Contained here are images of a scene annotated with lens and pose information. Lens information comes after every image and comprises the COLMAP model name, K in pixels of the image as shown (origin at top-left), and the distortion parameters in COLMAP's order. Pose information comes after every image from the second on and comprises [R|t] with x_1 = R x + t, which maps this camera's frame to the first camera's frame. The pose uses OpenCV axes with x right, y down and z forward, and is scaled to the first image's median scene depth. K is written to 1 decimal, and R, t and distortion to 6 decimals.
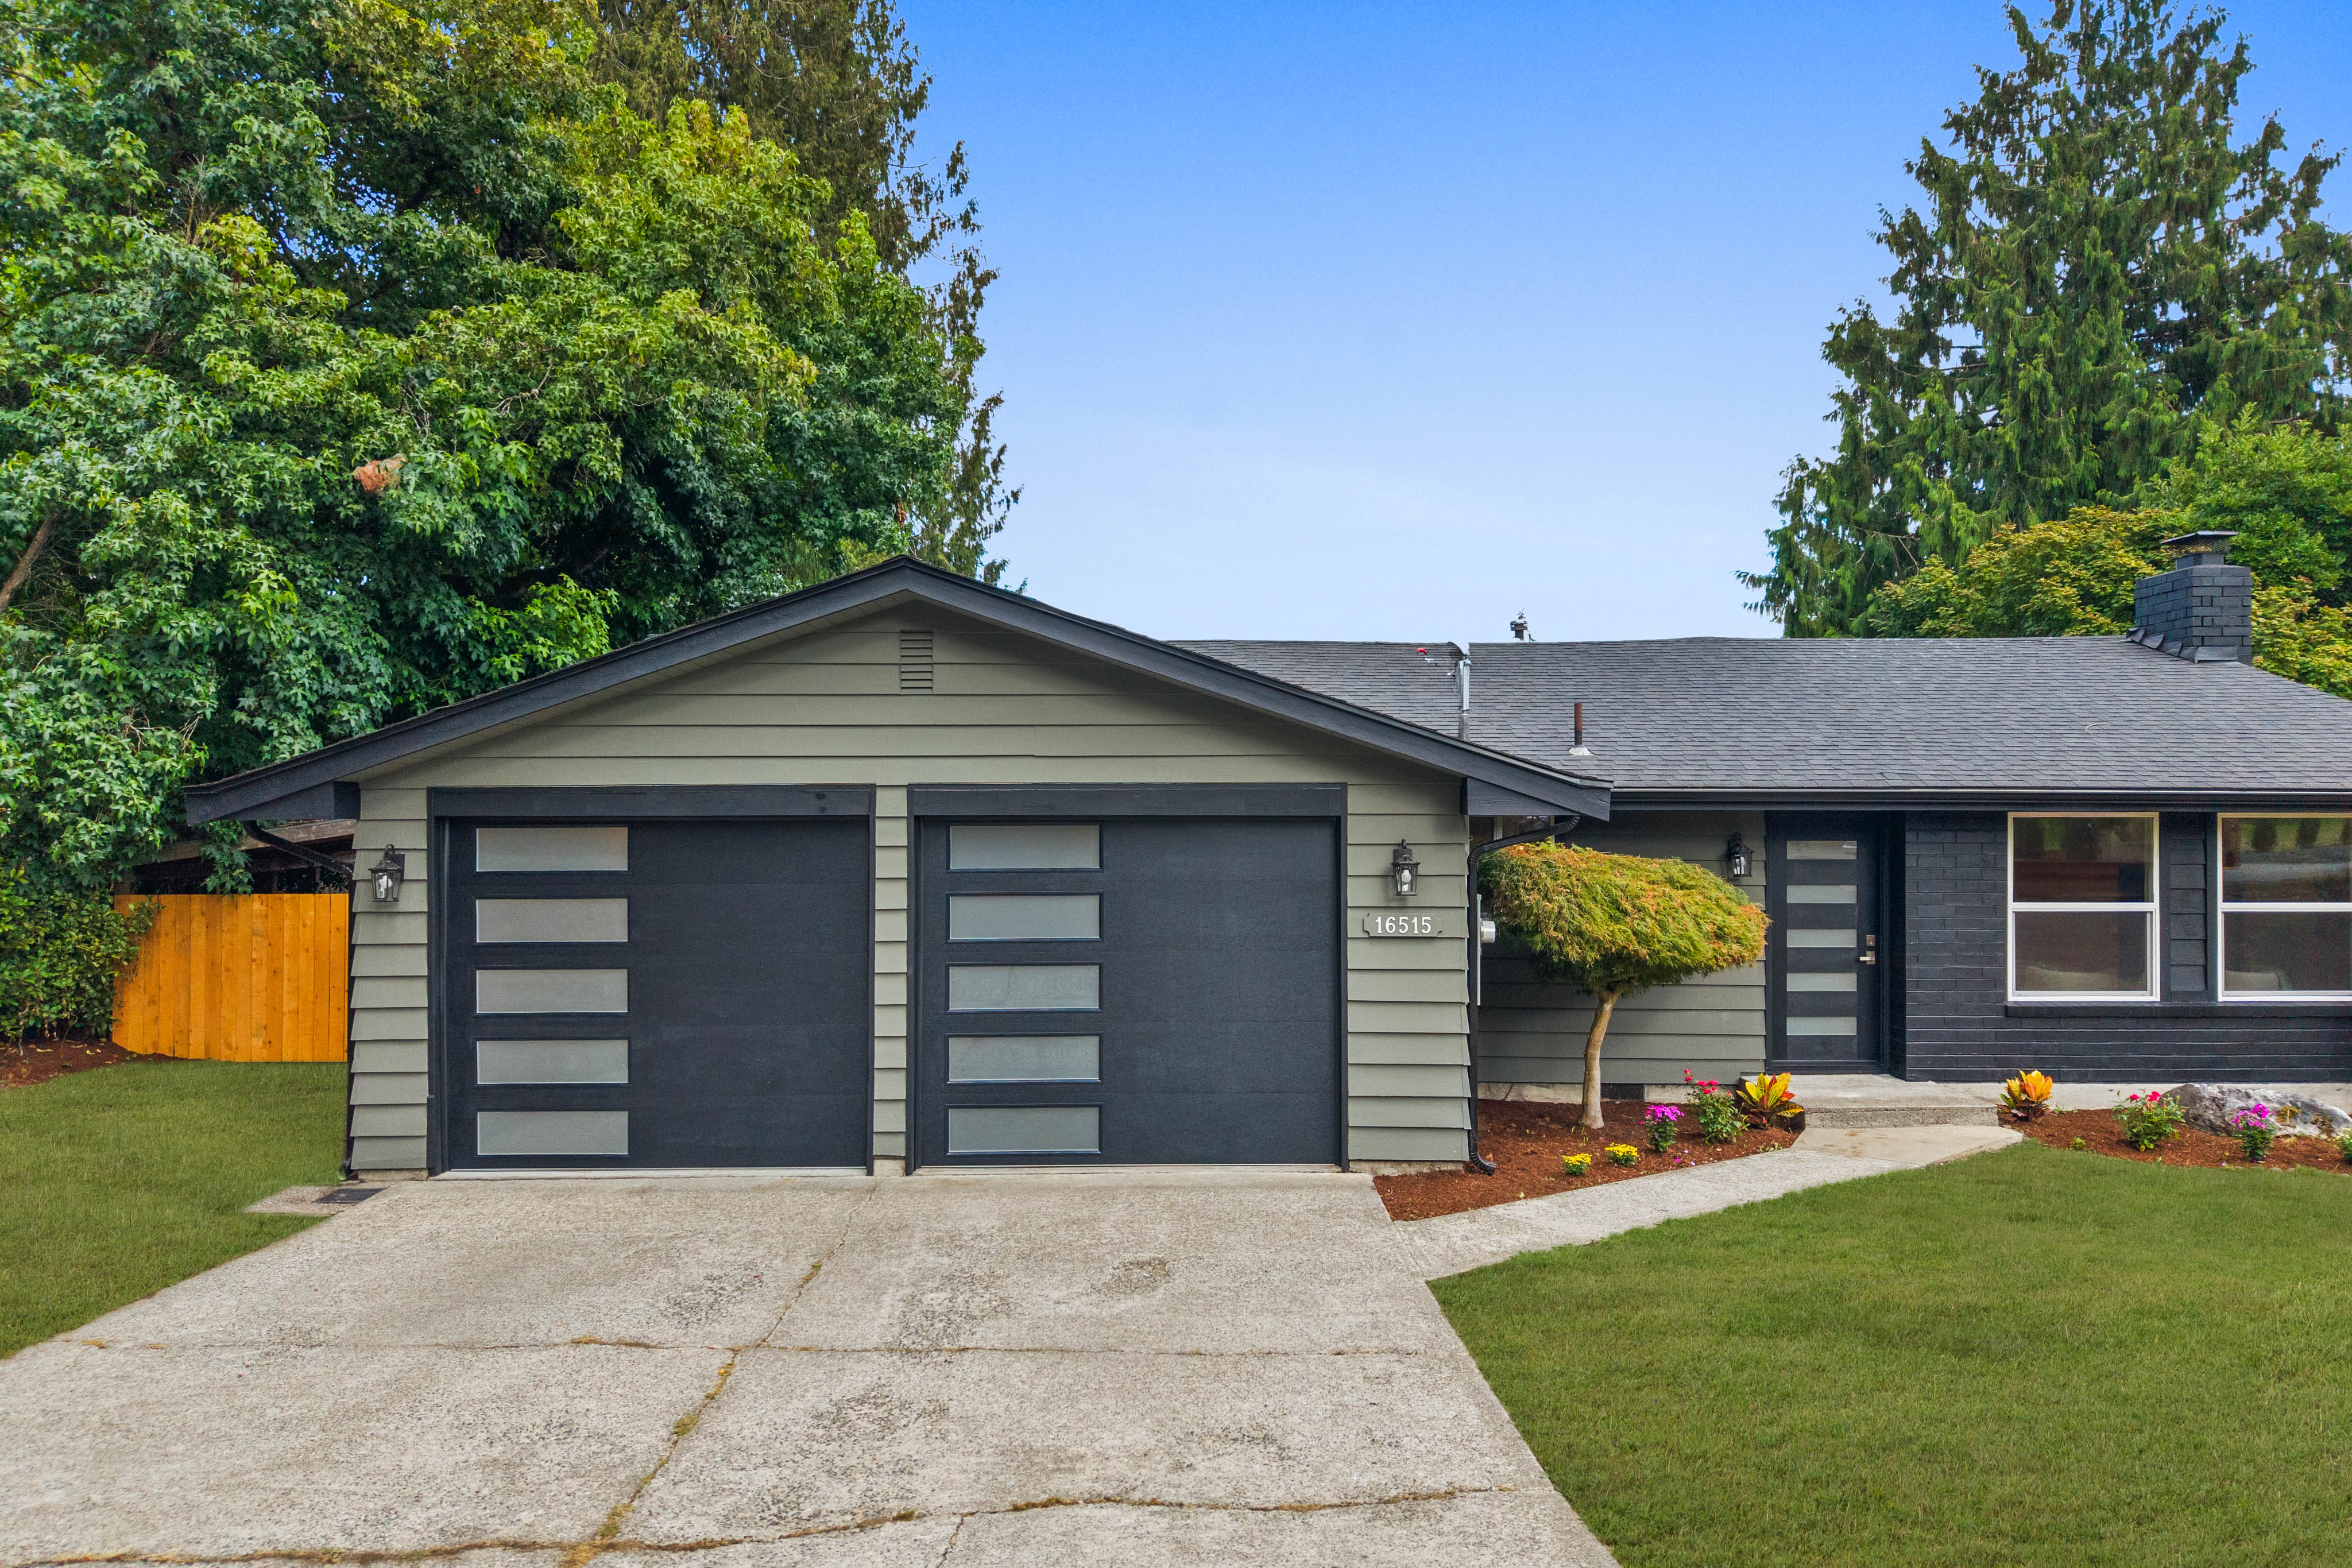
lens RADIAL K [[1595.6, 0, 1180.6], [0, 1595.6, 794.3], [0, 0, 1]] dist [-0.006784, 0.000421]
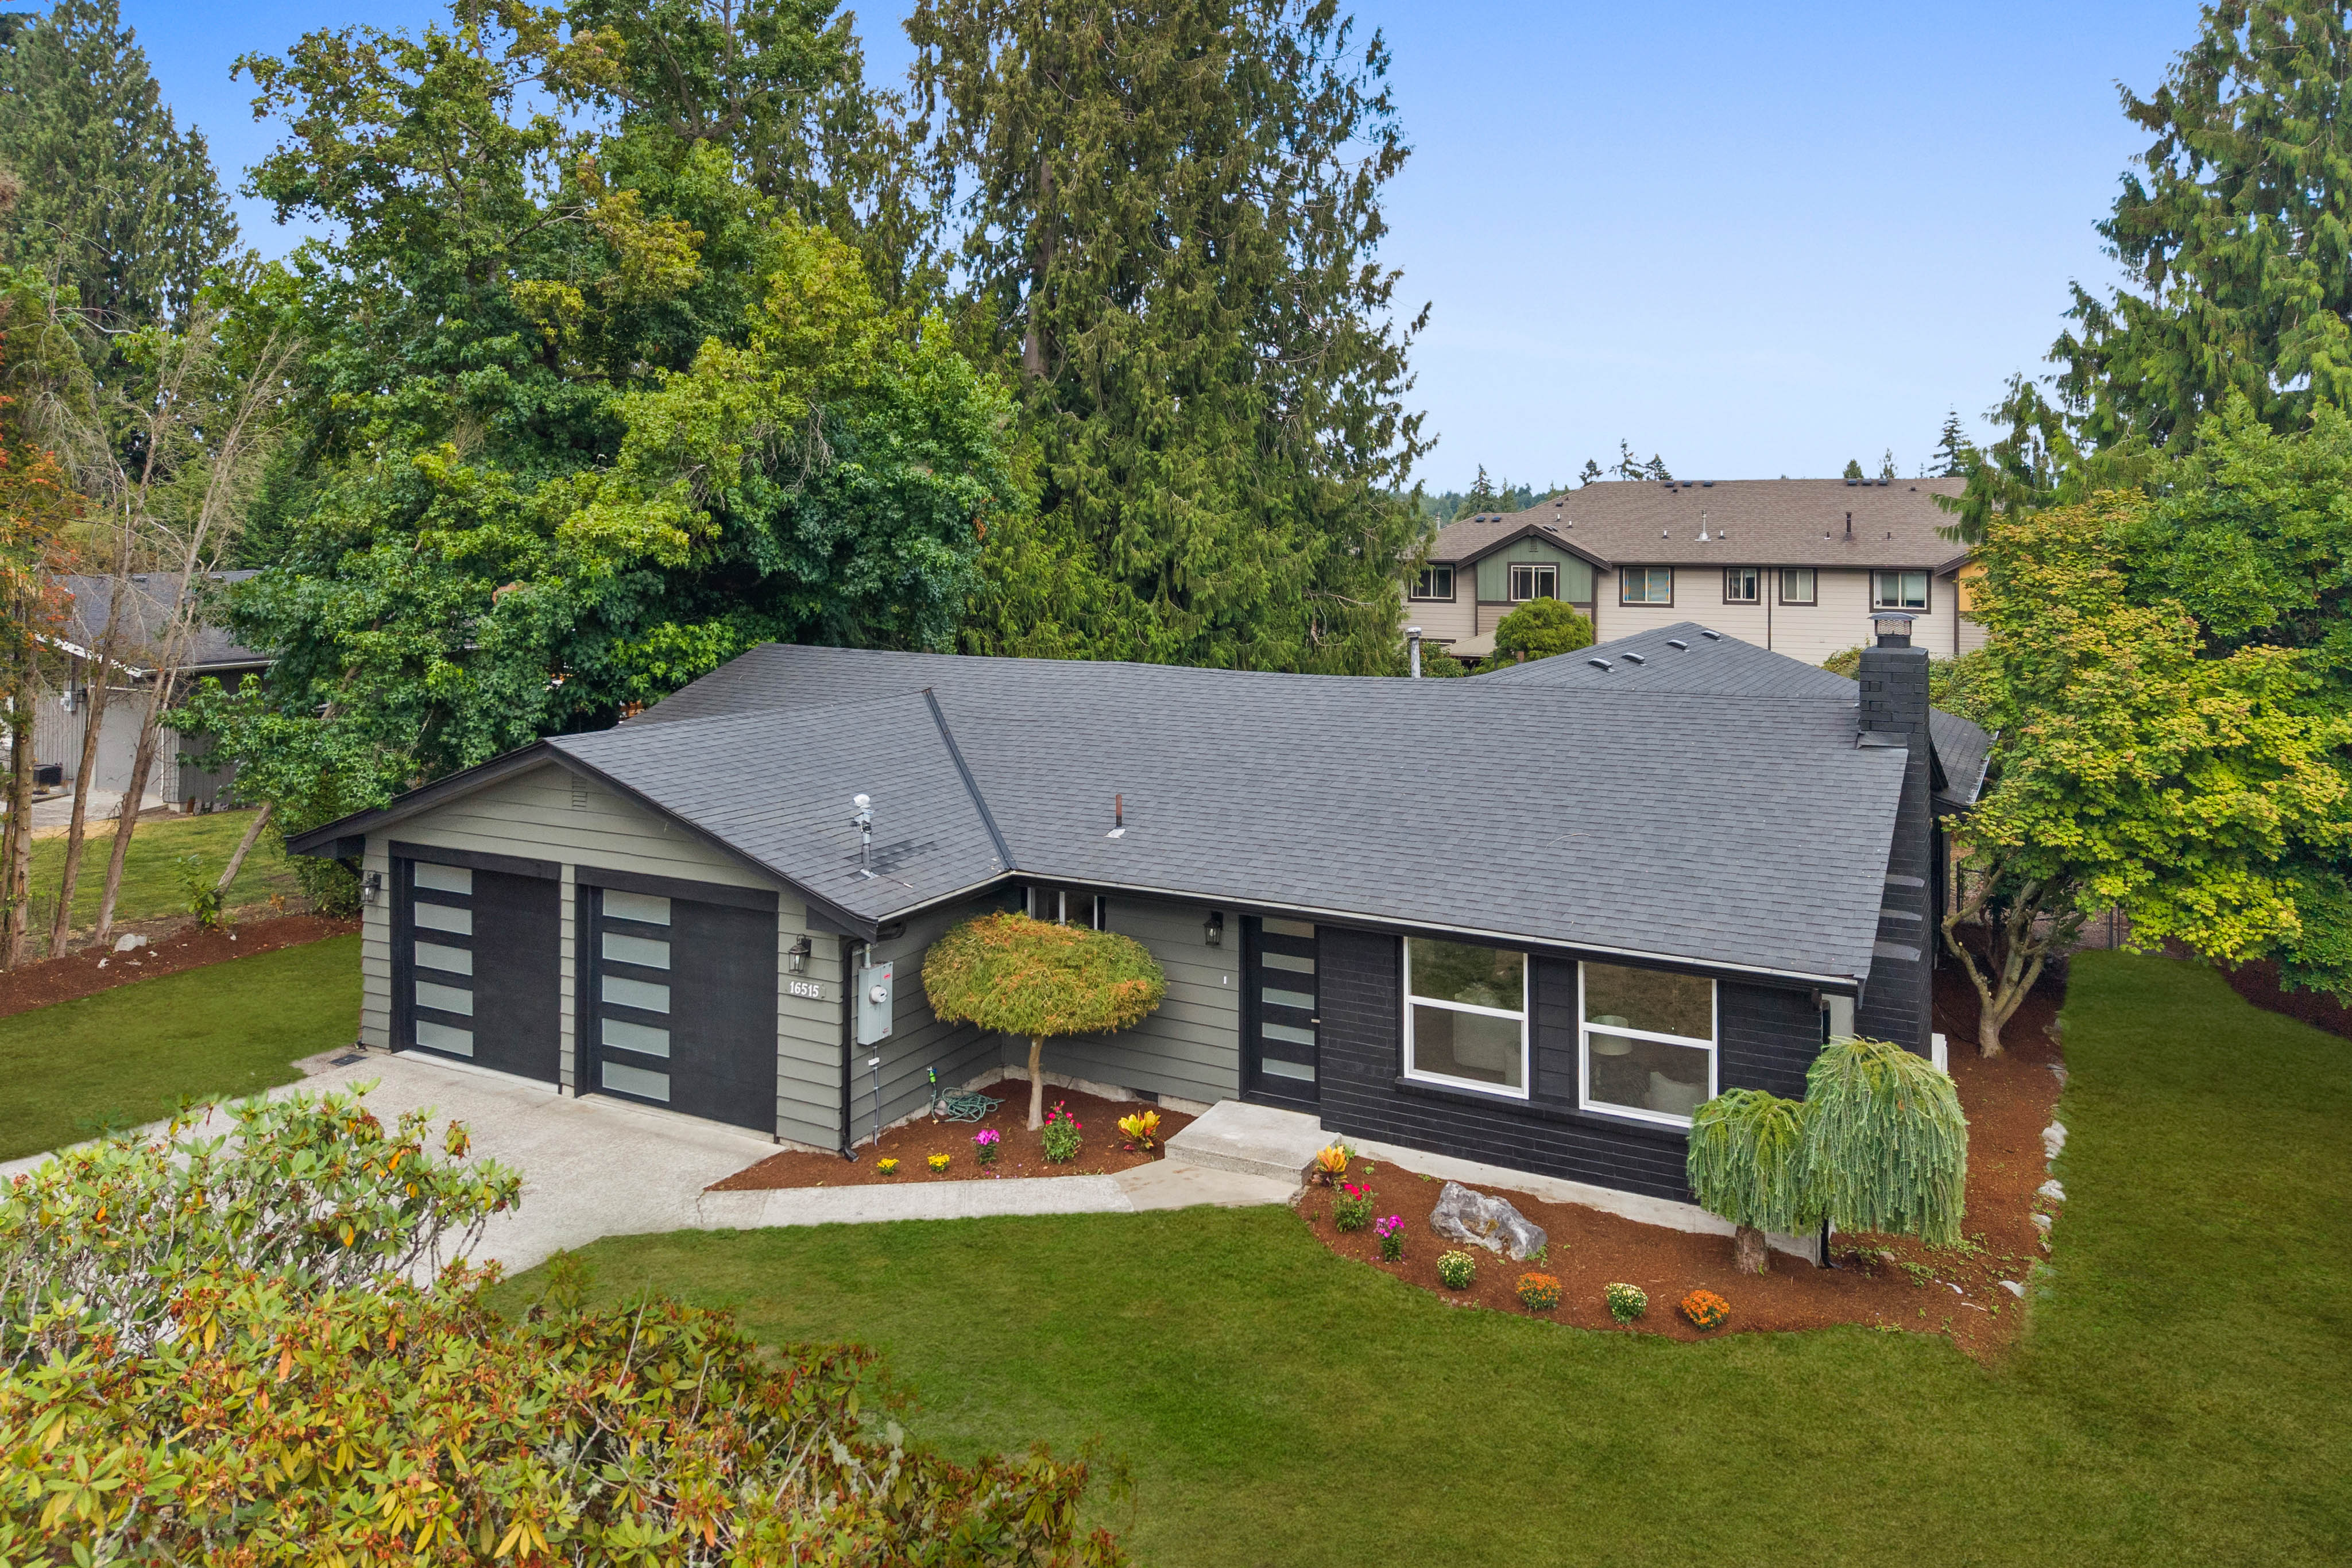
lens RADIAL K [[1629.4, 0, 1174.0], [0, 1629.4, 528.5], [0, 0, 1]] dist [0.000889, 0.000956]
pose [[0.878966, 0.002622, -0.476877, 0.986279], [0.003913, 0.999912, 0.012711, -0.311788], [0.476868, -0.013038, 0.878878, -0.162773]]
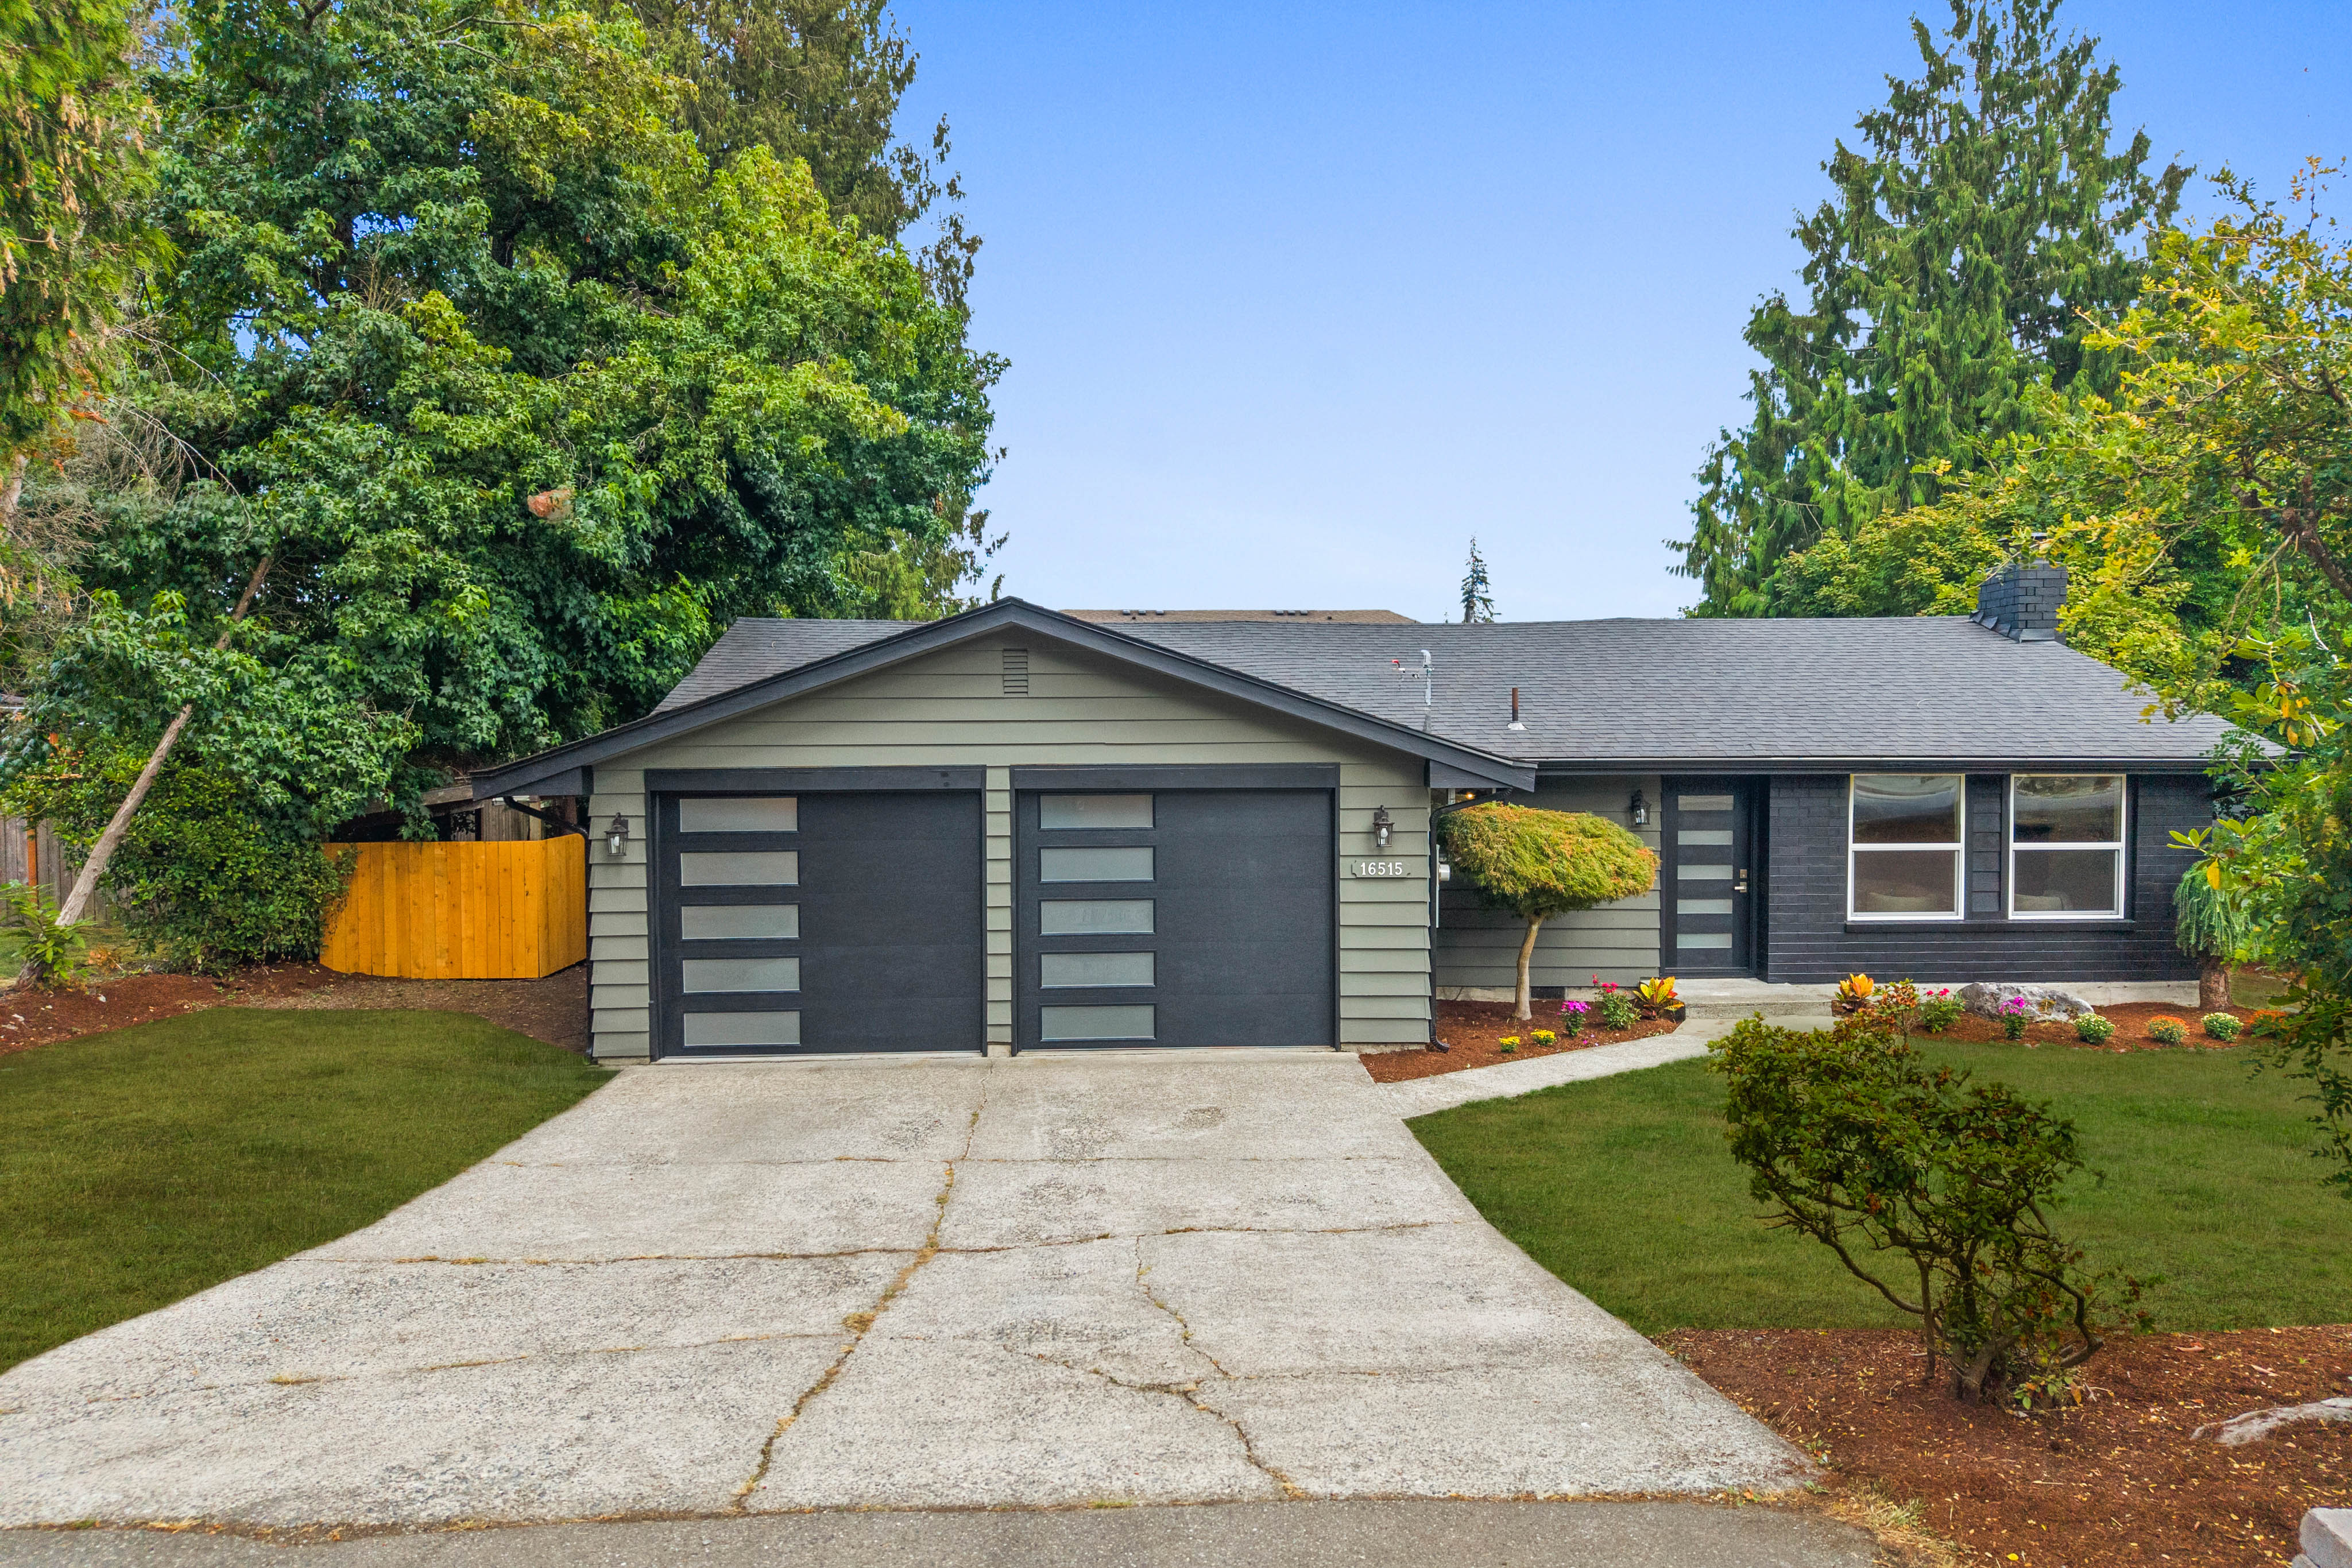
lens RADIAL K [[1578.1, 0, 1182.4], [0, 1578.1, 789.4], [0, 0, 1]] dist [-0.004818, -0.003796]
pose [[0.999545, -0.004143, 0.029877, -0.055533], [0.002699, 0.998834, 0.048191, -0.040448], [-0.030042, -0.048088, 0.998391, -0.261361]]
